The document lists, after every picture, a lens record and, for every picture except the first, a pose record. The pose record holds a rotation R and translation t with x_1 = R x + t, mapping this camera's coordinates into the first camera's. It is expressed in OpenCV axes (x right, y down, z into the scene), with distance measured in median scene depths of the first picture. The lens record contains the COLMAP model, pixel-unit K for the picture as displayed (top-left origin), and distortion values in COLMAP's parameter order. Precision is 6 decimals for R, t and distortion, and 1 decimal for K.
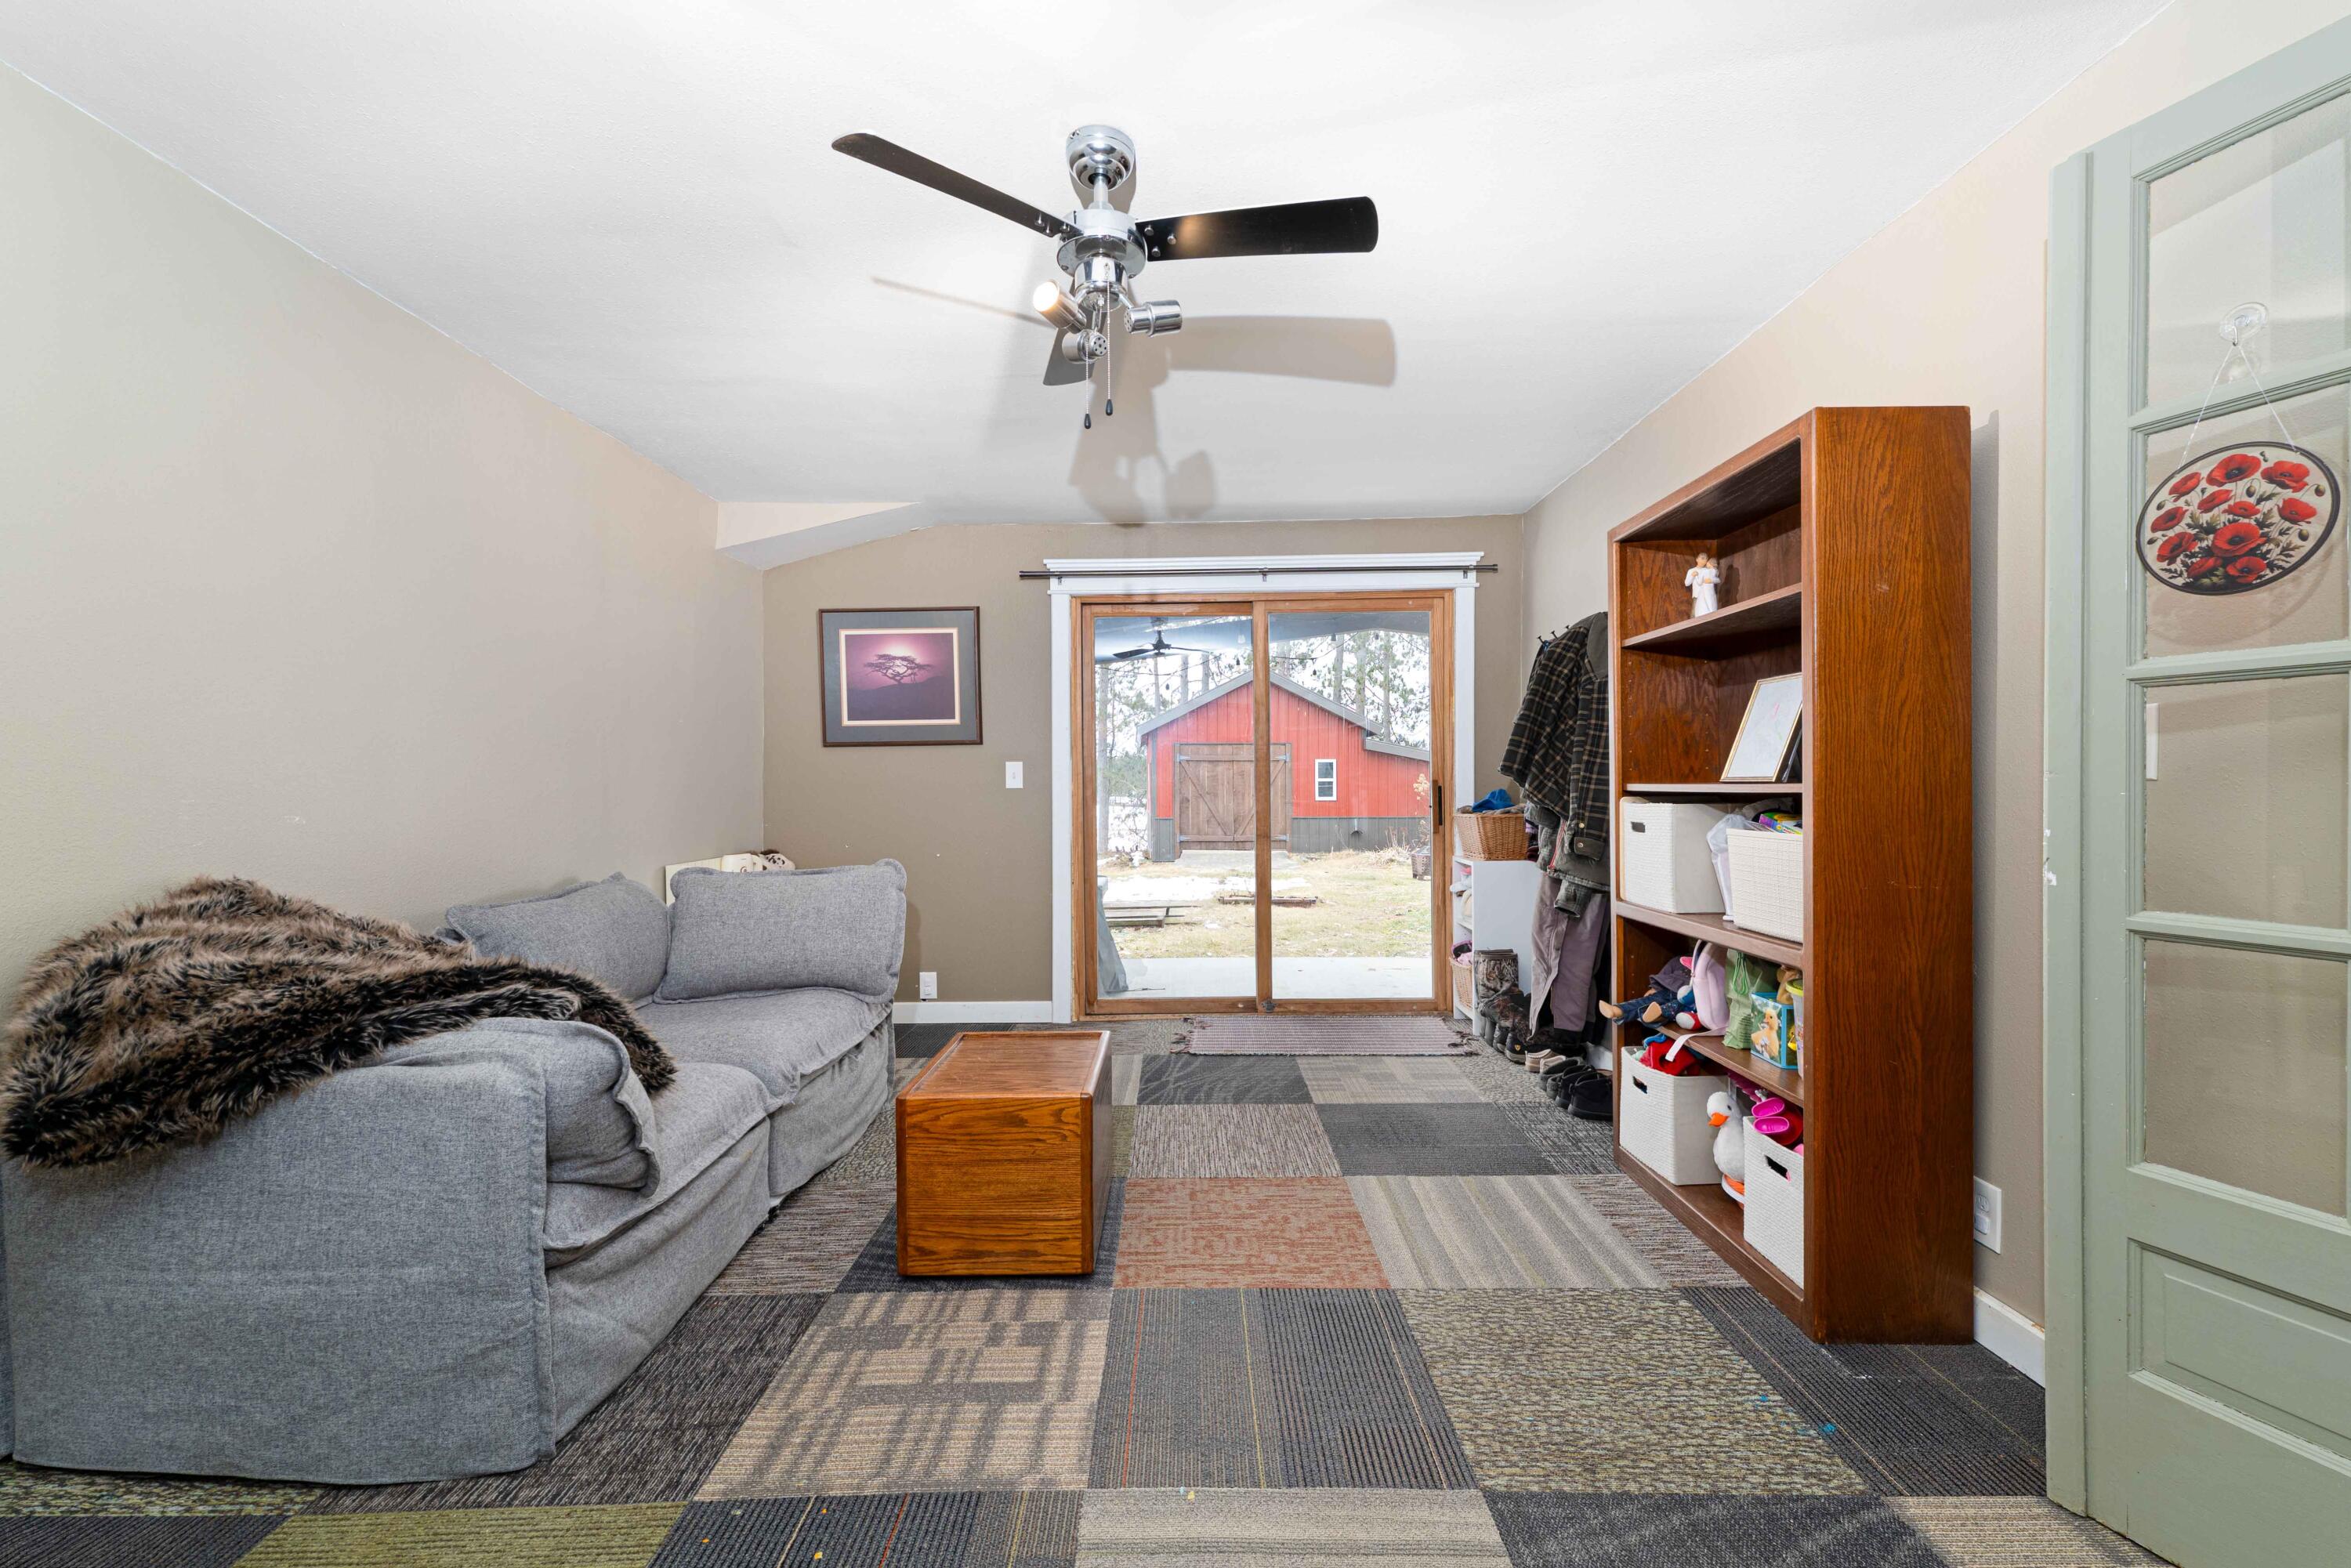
lens RADIAL K [[967.6, 0, 1176.7], [0, 967.6, 786.3], [0, 0, 1]] dist [-0.000209, 0.000000]
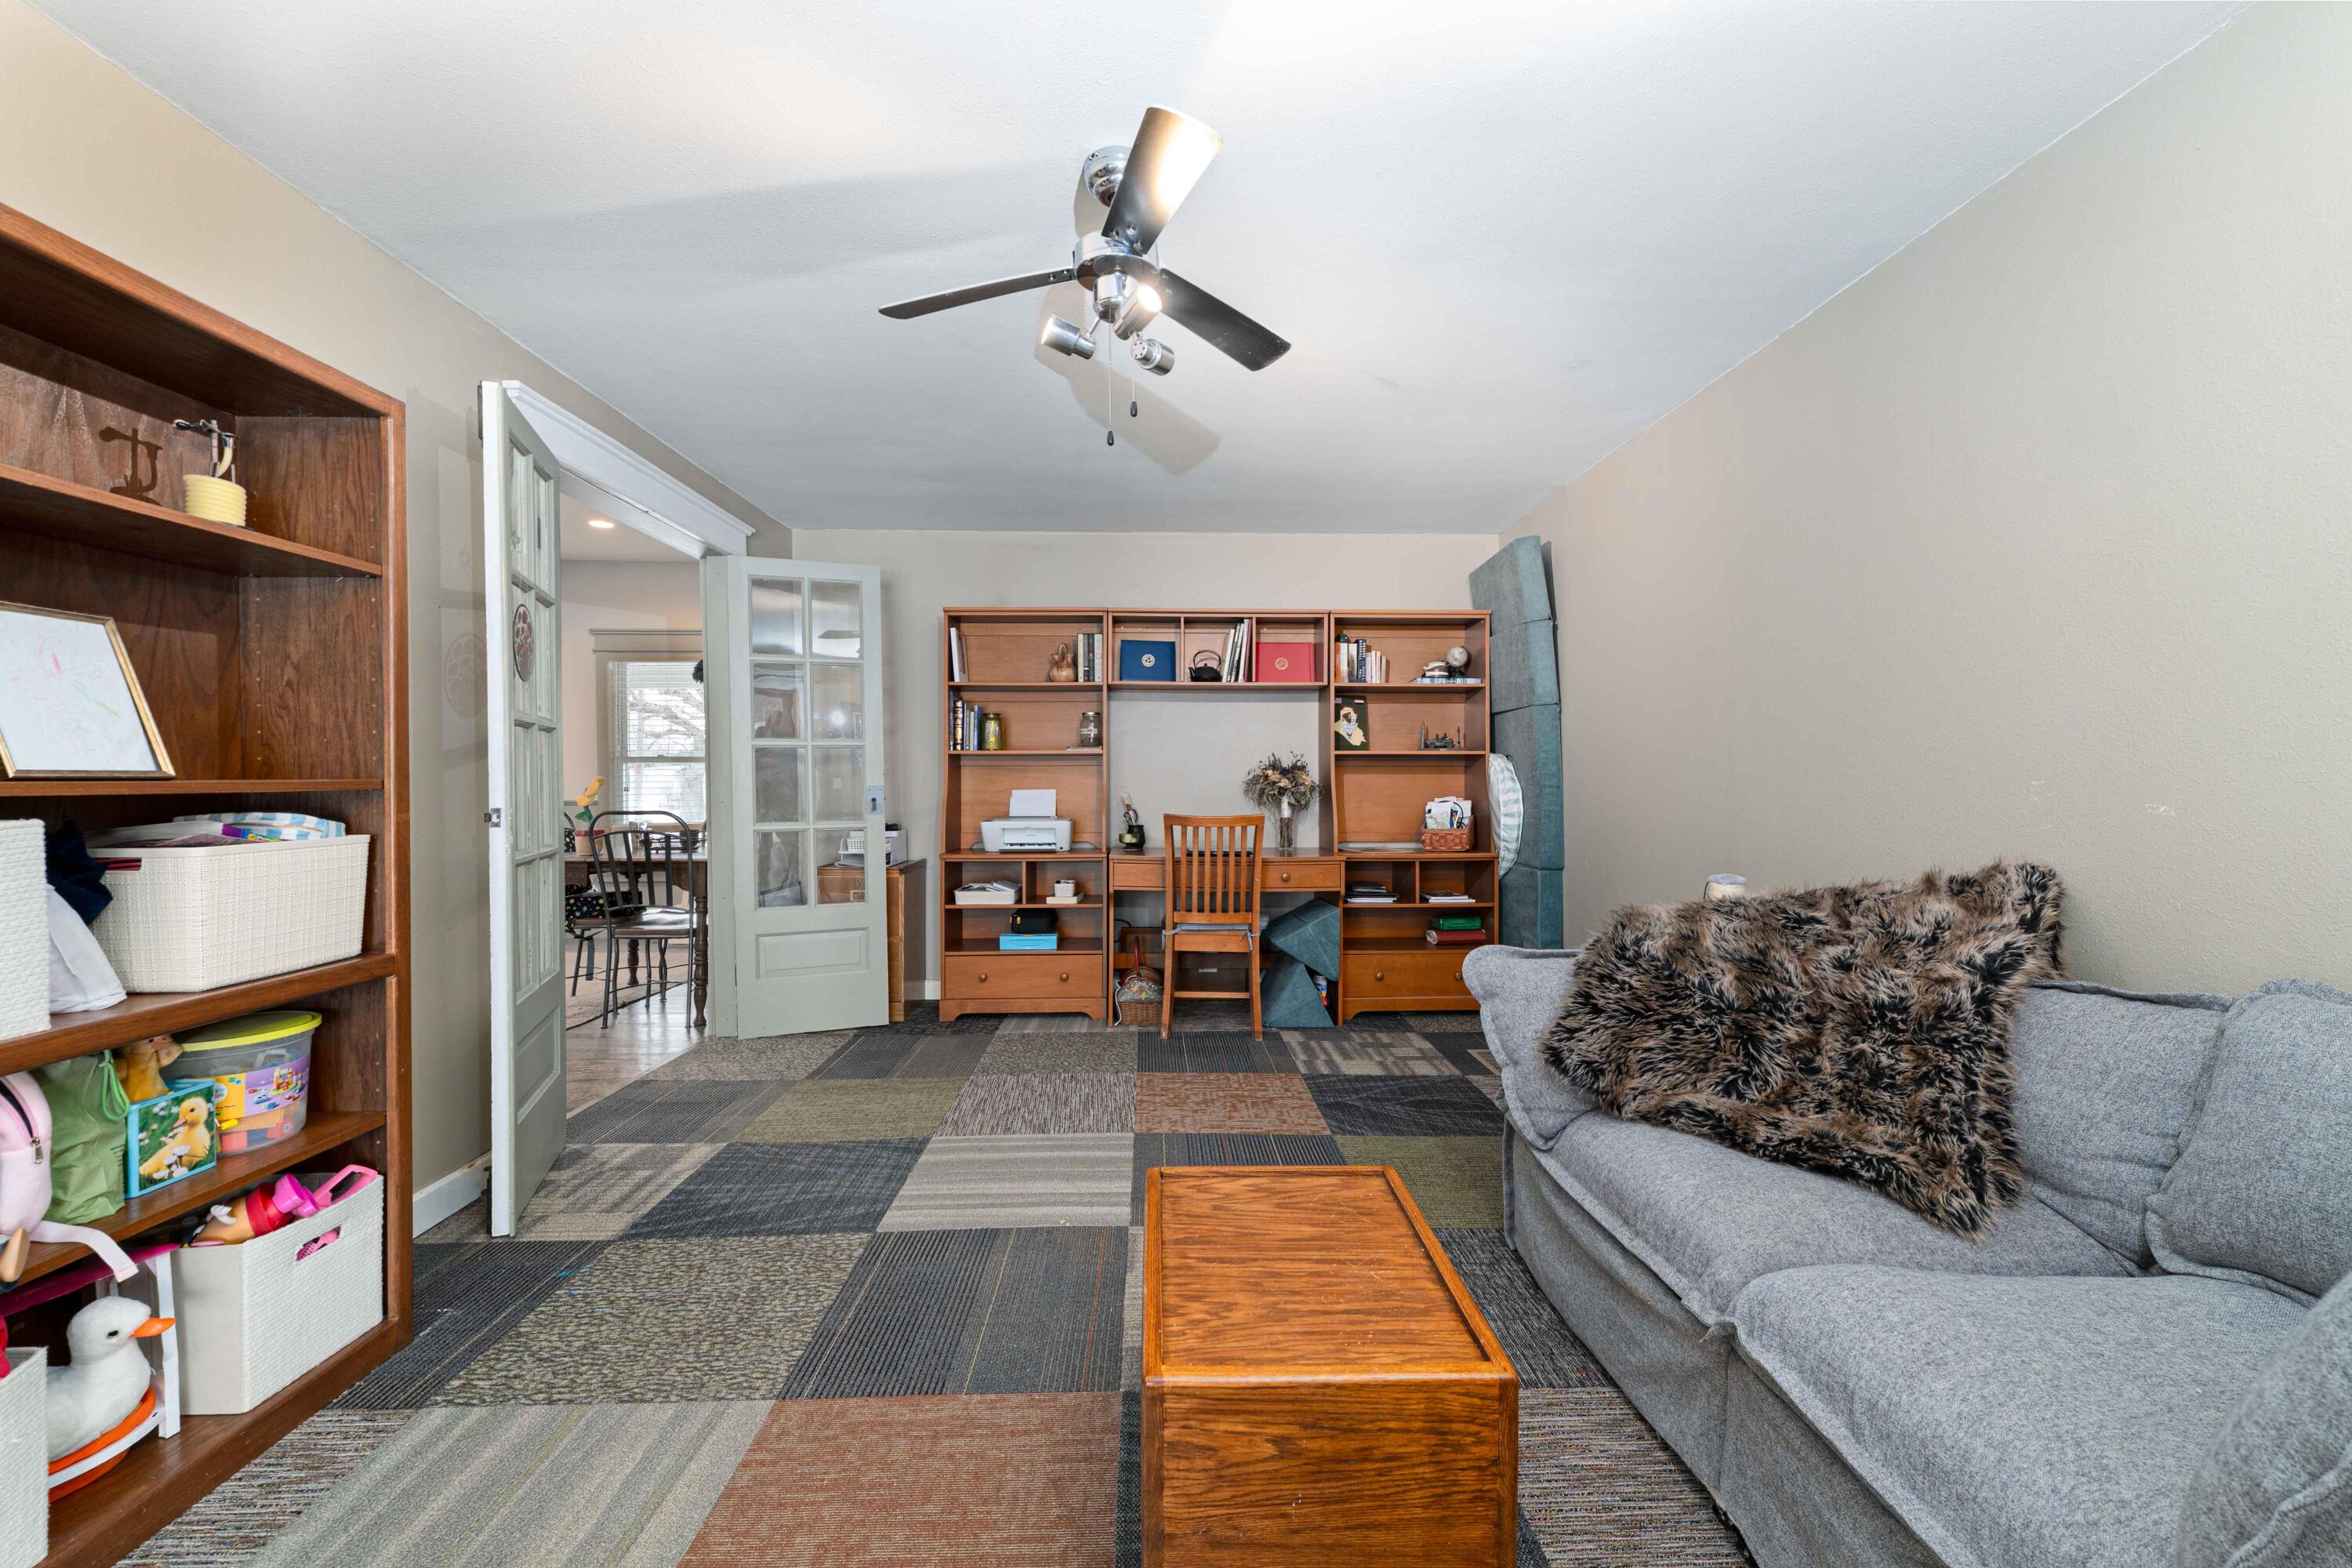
lens RADIAL K [[968.1, 0, 1175.0], [0, 968.1, 784.0], [0, 0, 1]] dist [-0.000209, 0.000000]
pose [[-0.999648, 0.008852, -0.024995, -0.095783], [0.008575, 0.999901, 0.011146, -0.002537], [0.025091, 0.010928, -0.999625, 1.836150]]
